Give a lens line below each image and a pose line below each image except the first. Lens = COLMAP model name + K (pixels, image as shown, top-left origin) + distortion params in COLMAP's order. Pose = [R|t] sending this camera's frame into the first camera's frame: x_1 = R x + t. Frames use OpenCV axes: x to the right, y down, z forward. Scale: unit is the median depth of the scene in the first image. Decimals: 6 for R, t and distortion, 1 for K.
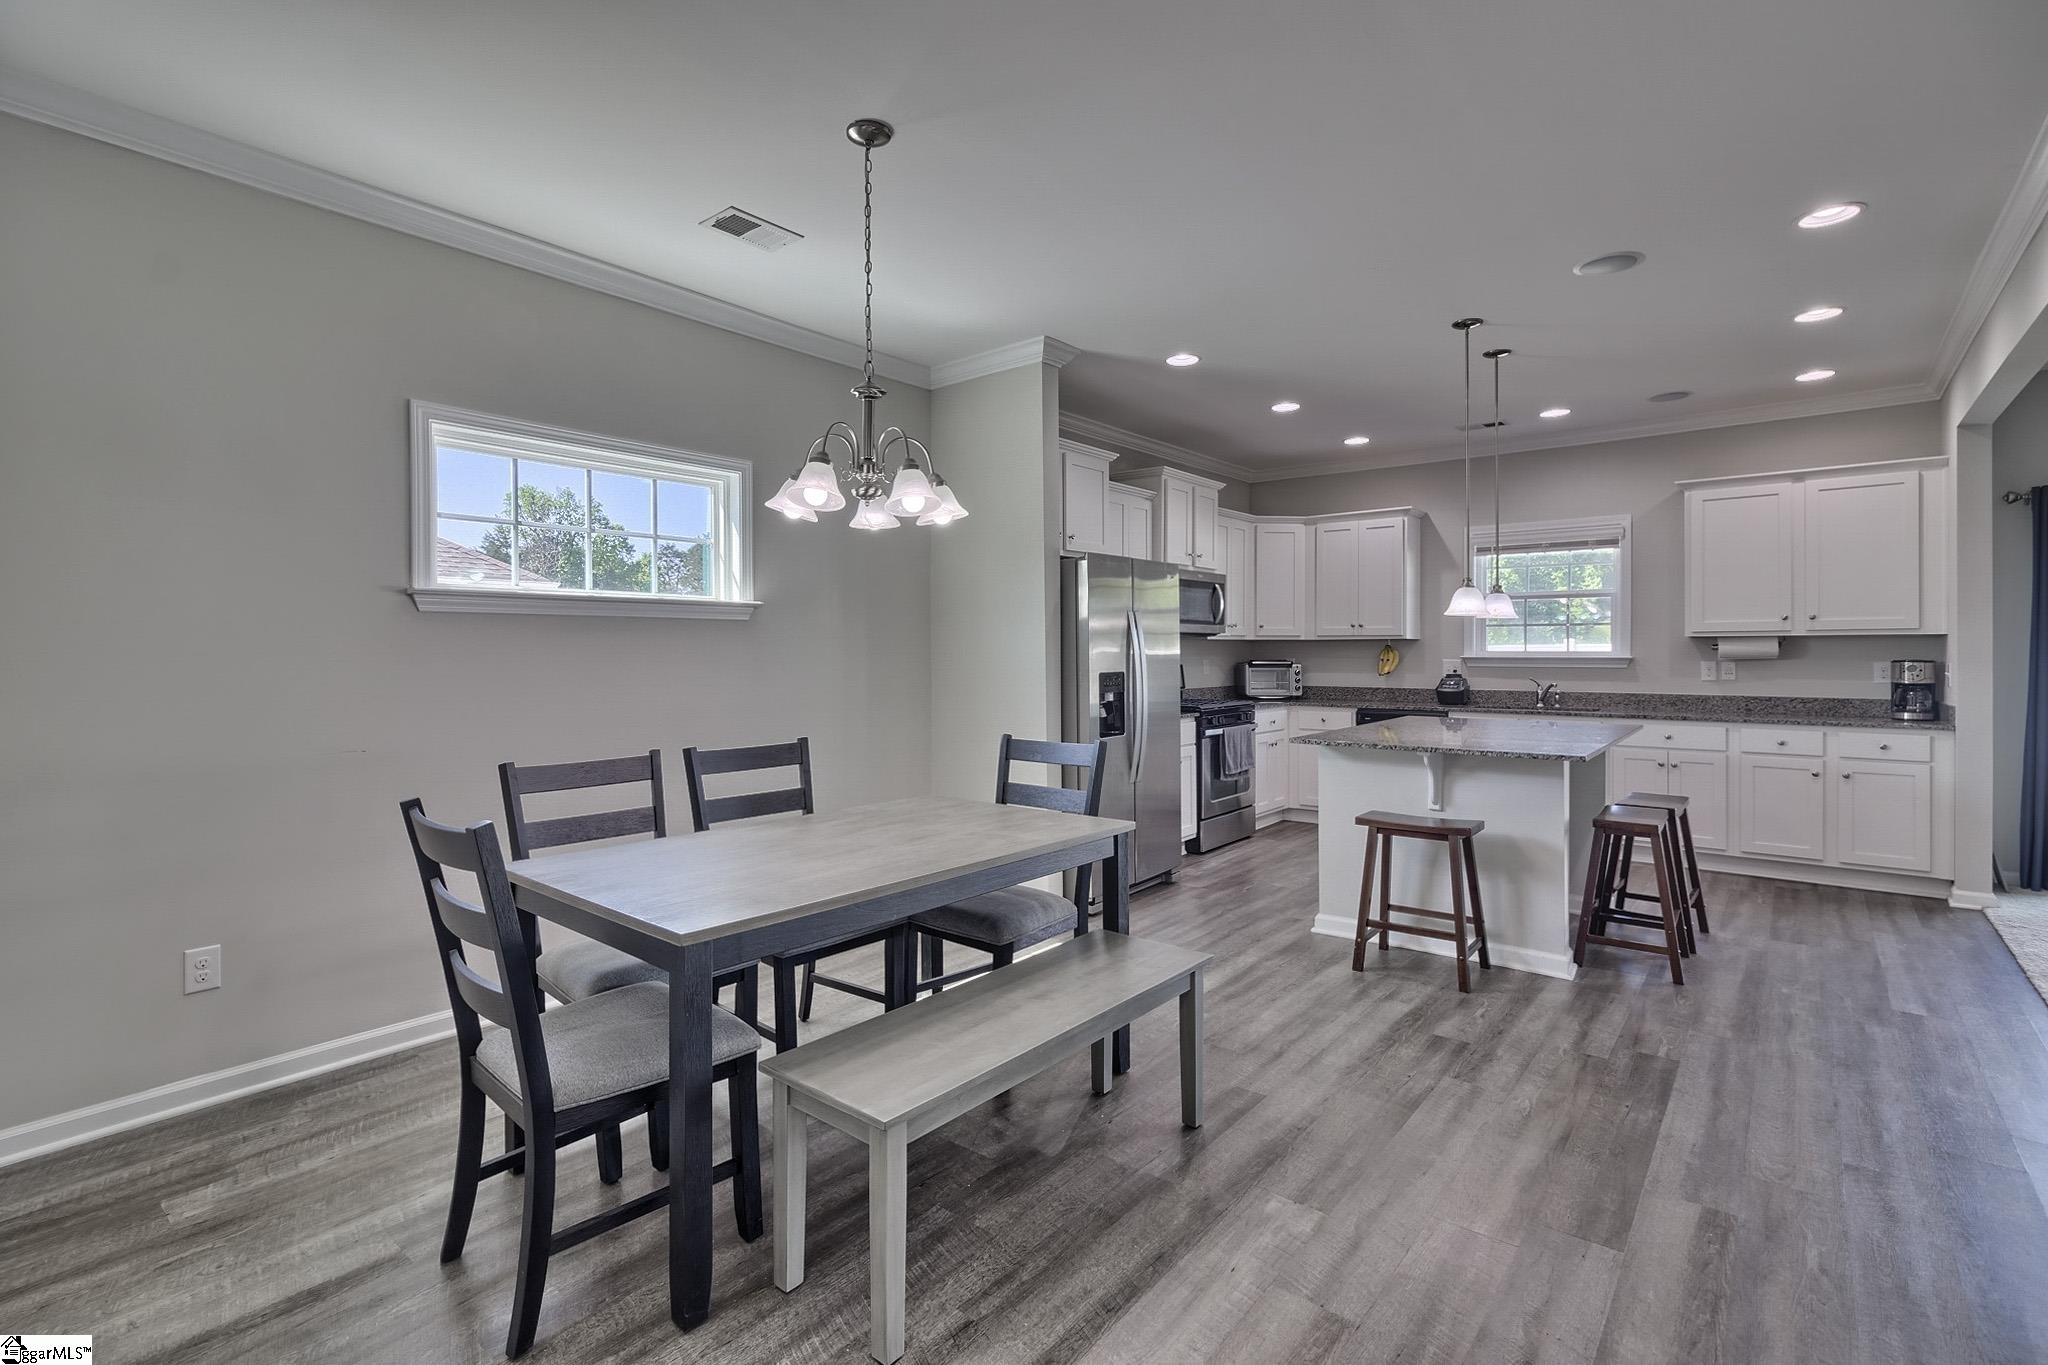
lens RADIAL K [[962.4, 0, 1025.2], [0, 962.4, 649.2], [0, 0, 1]] dist [0.000984, -0.002665]
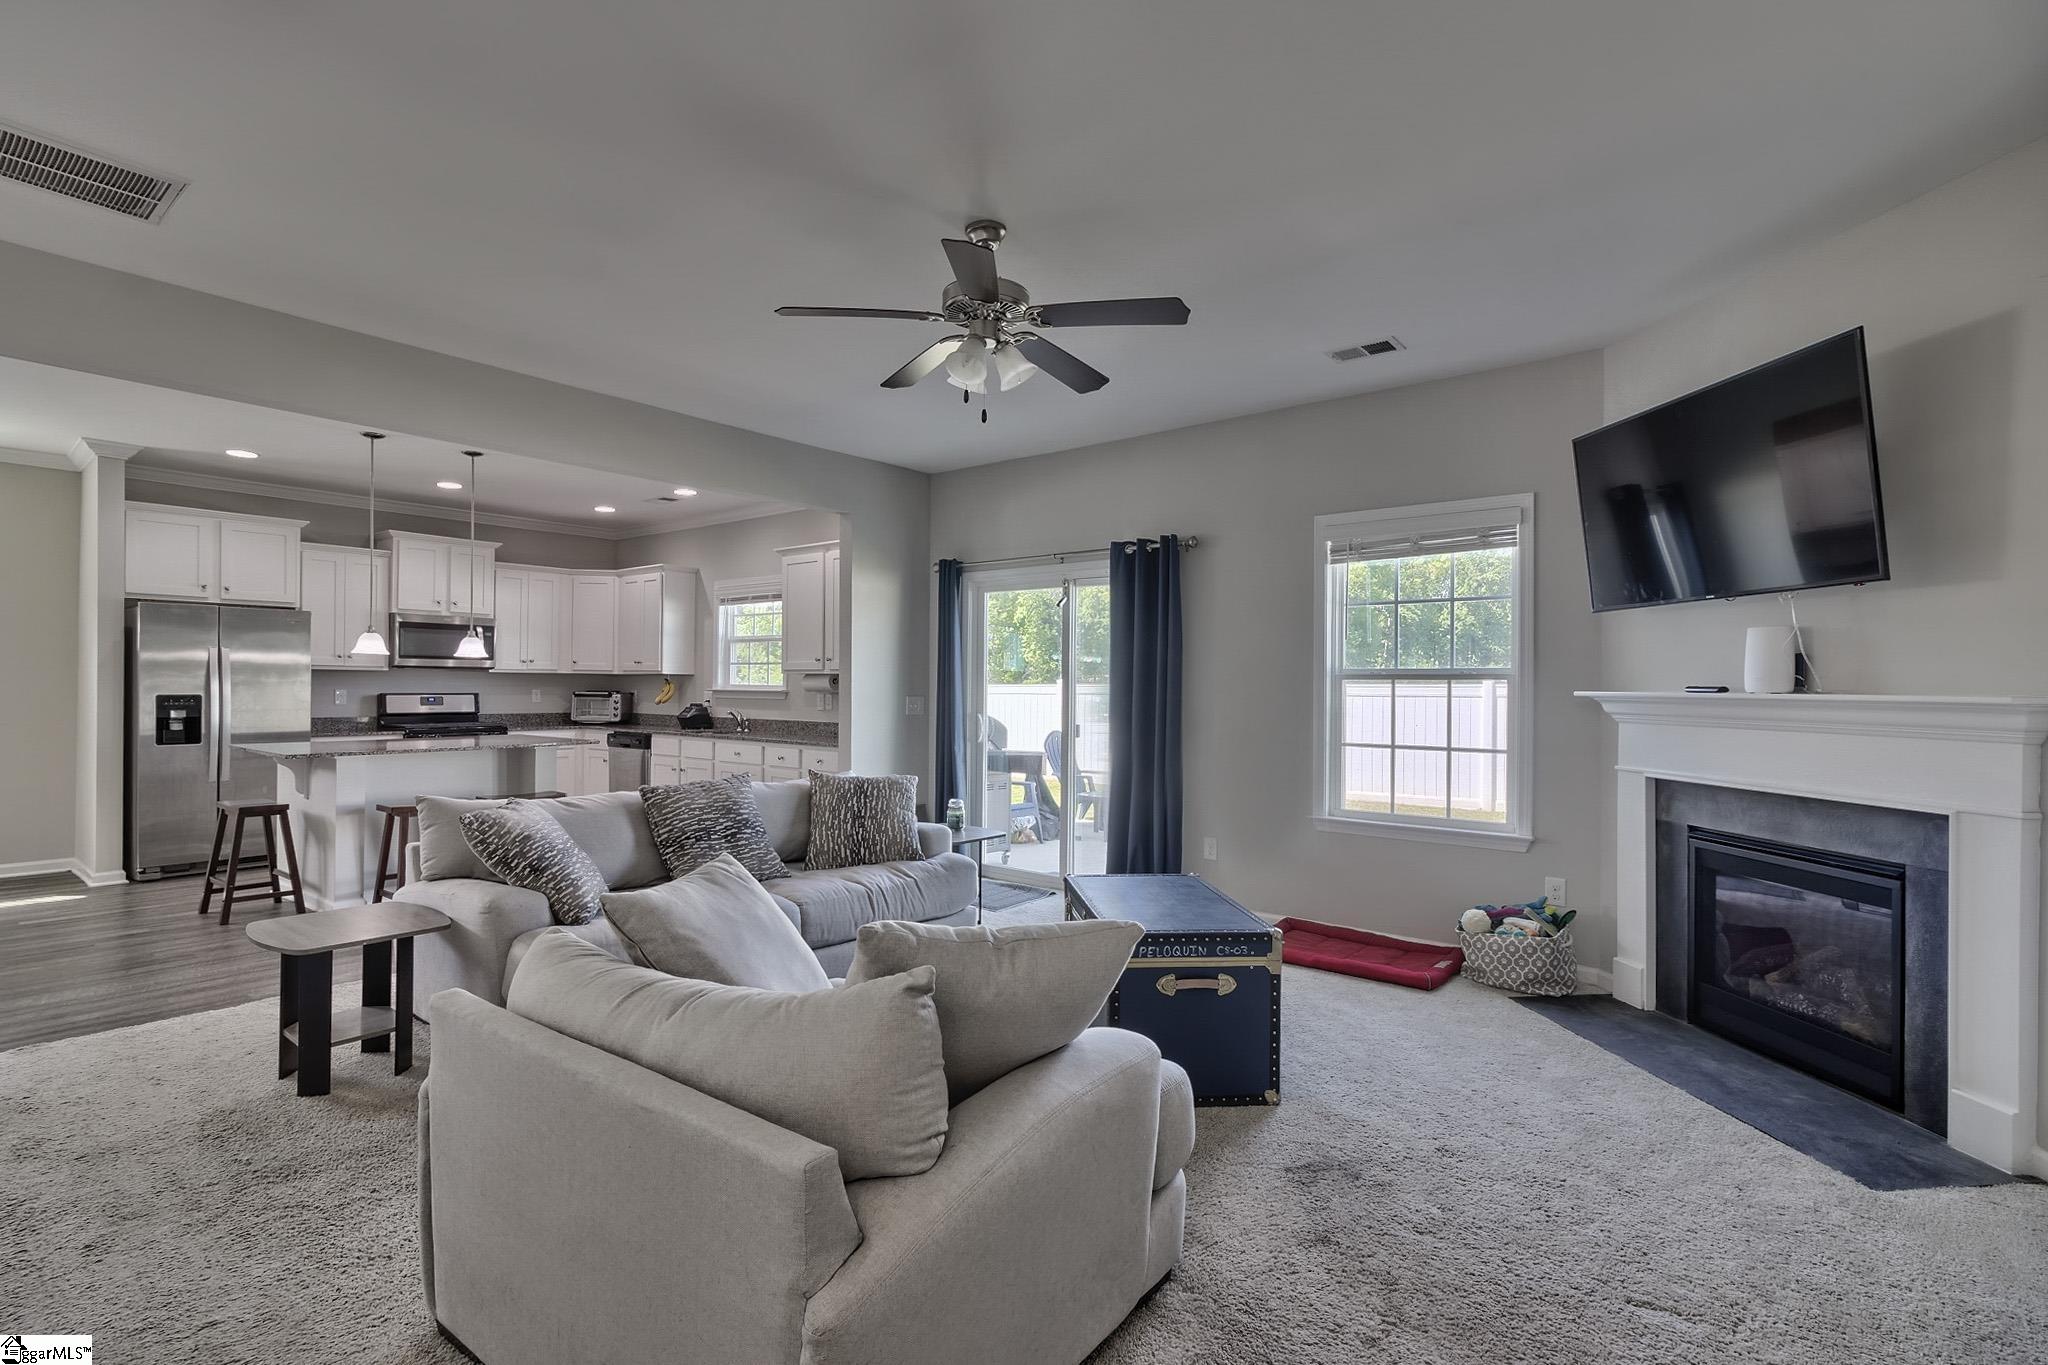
lens RADIAL K [[962.4, 0, 1014.2], [0, 962.4, 684.5], [0, 0, 1]] dist [0.000984, -0.002665]
pose [[0.999803, 0.011201, 0.016392, 0.991813], [-0.011172, 0.999936, -0.001893, 0.000055], [-0.016412, 0.001709, 0.999864, -0.260035]]
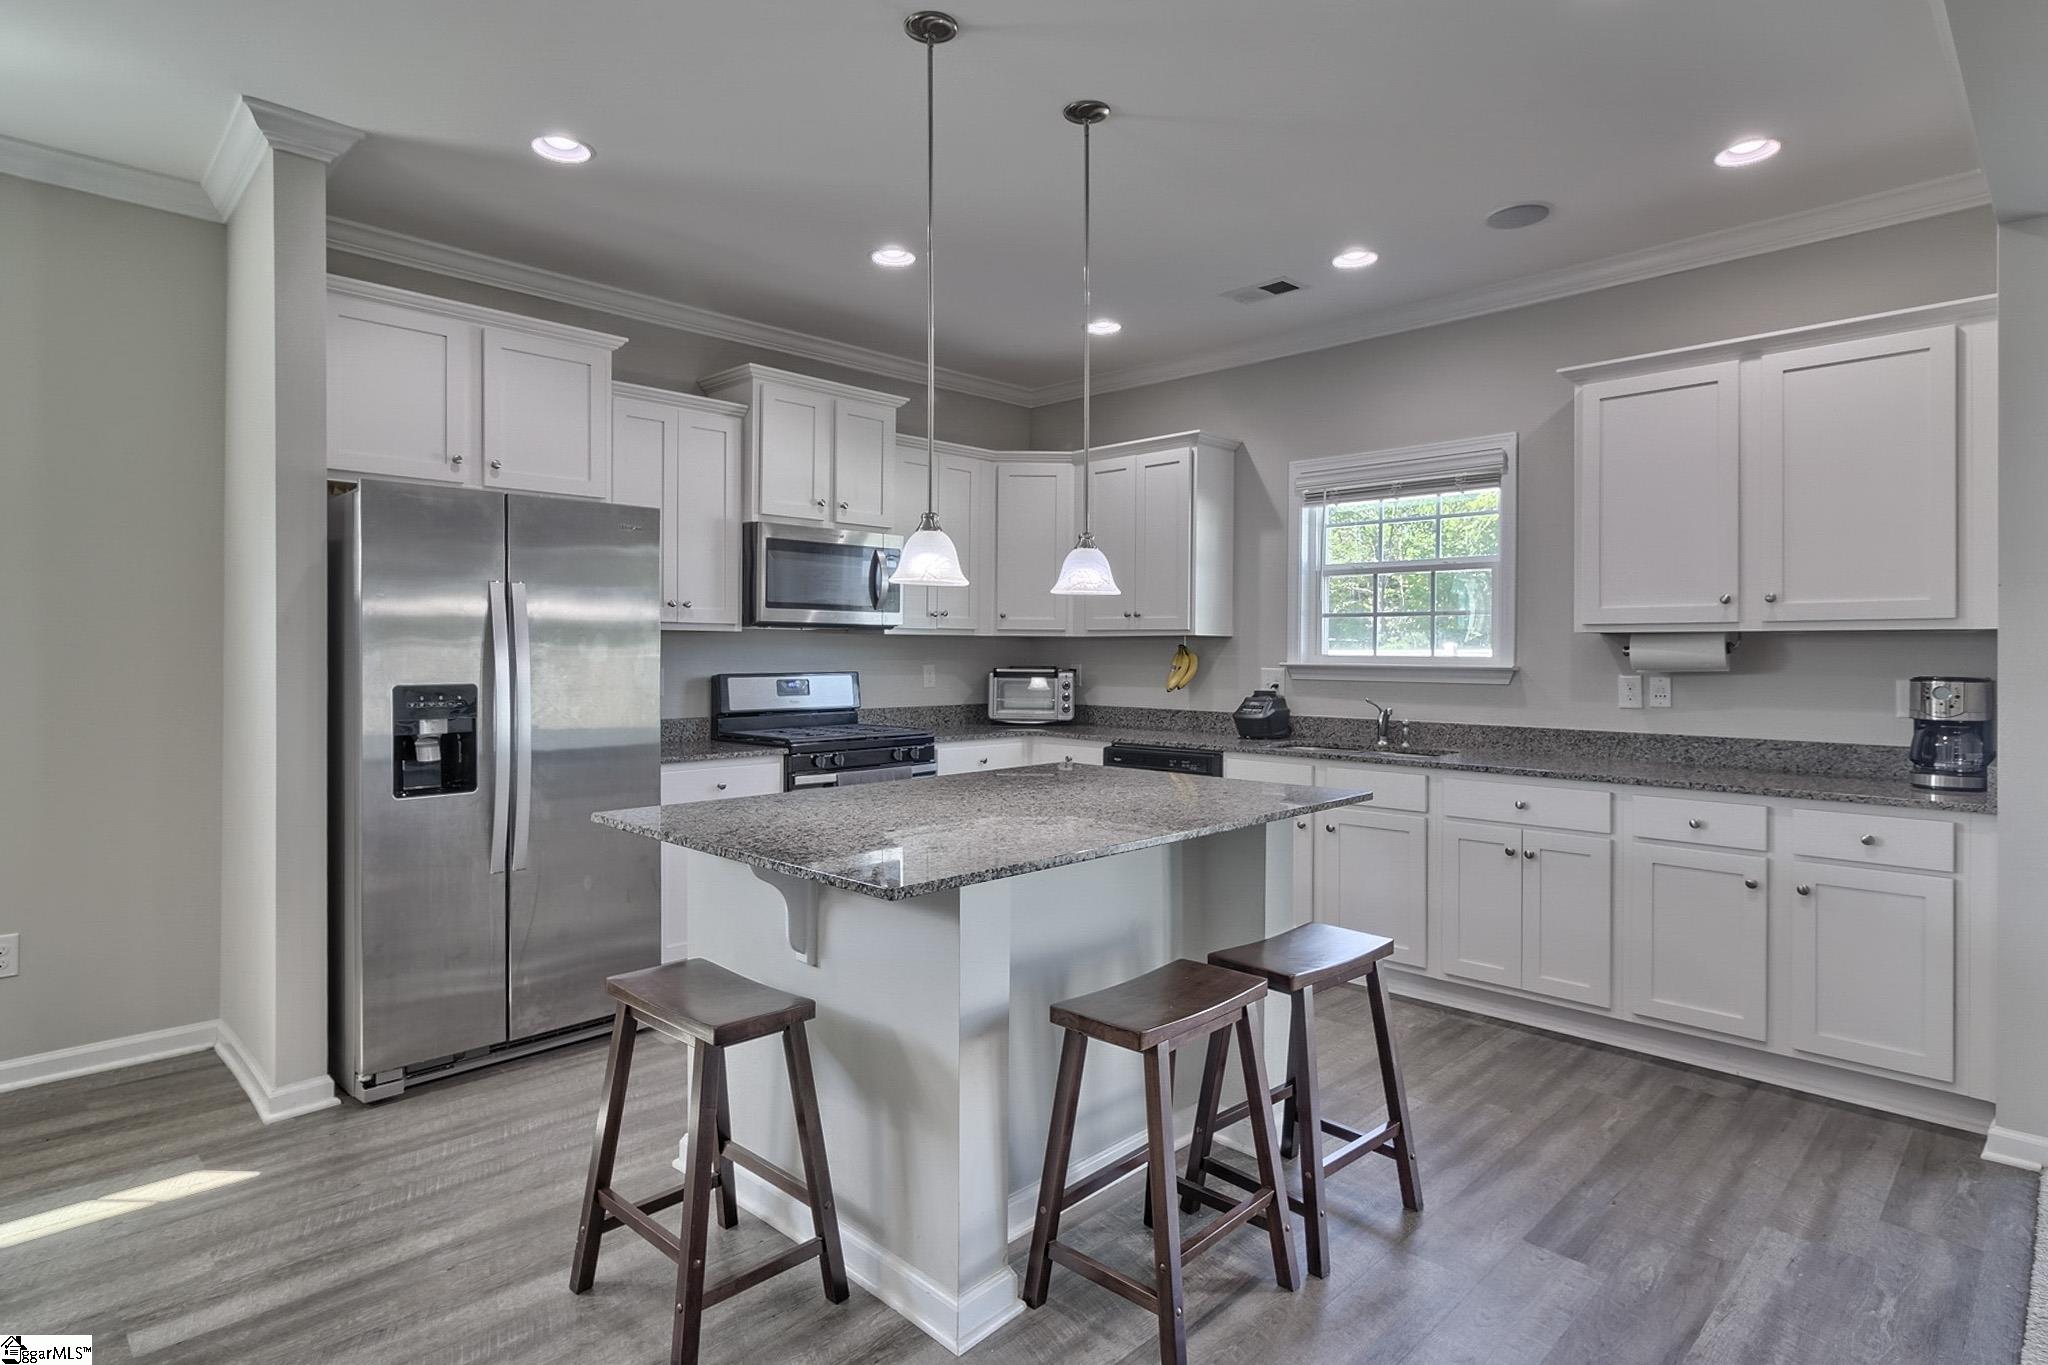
lens RADIAL K [[1105.9, 0, 1011.4], [0, 1105.9, 650.1], [0, 0, 1]] dist [0.000059, 0.000913]
pose [[0.995514, 0.007275, -0.094339, 0.416525], [-0.007281, 0.999973, 0.000270, -0.000311], [0.094339, 0.000418, 0.995540, 0.301283]]
